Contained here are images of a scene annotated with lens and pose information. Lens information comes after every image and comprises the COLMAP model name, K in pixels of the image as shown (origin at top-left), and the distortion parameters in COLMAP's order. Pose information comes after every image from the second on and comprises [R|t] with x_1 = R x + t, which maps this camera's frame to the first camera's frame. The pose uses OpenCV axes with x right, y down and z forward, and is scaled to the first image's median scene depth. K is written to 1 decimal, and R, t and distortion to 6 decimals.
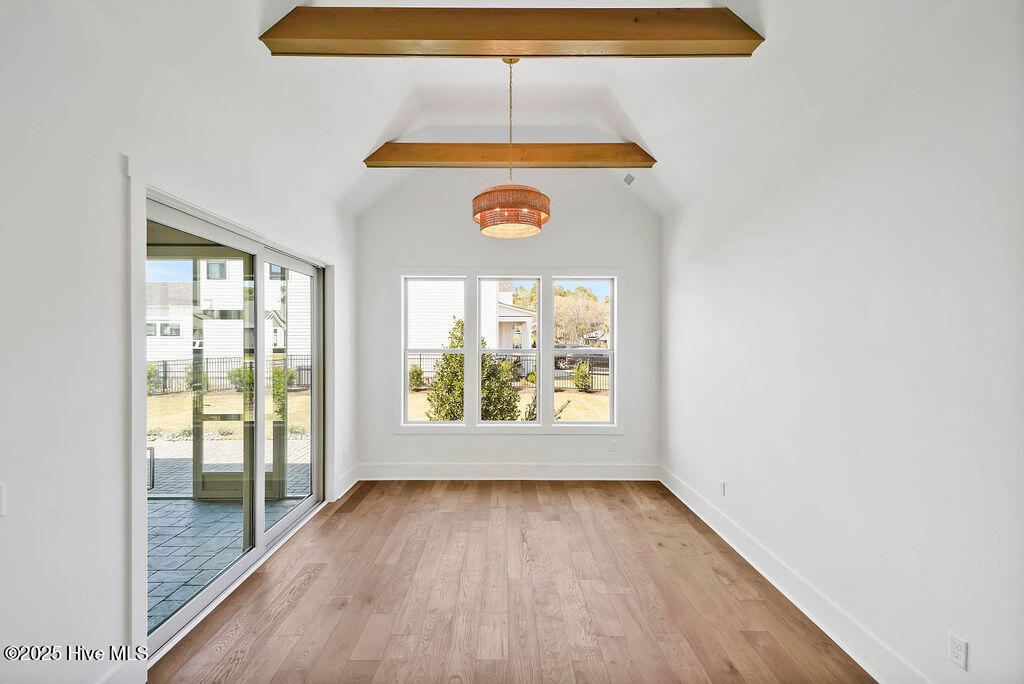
lens RADIAL K [[451.3, 0, 500.3], [0, 451.3, 338.2], [0, 0, 1]] dist [0.014347, -0.000090]
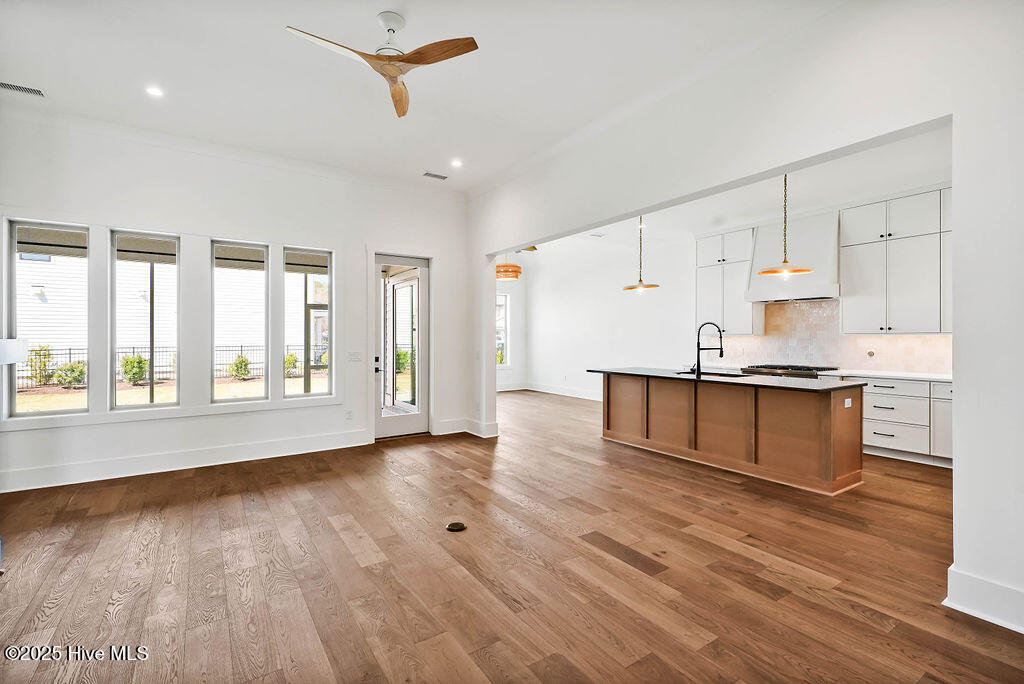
lens RADIAL K [[451.3, 0, 500.3], [0, 451.3, 338.2], [0, 0, 1]] dist [0.014347, -0.000090]
pose [[0.848298, -0.003377, 0.529508, -0.588333], [0.001586, 0.999991, 0.003836, 0.039380], [-0.529516, -0.002414, 0.848296, -0.504429]]
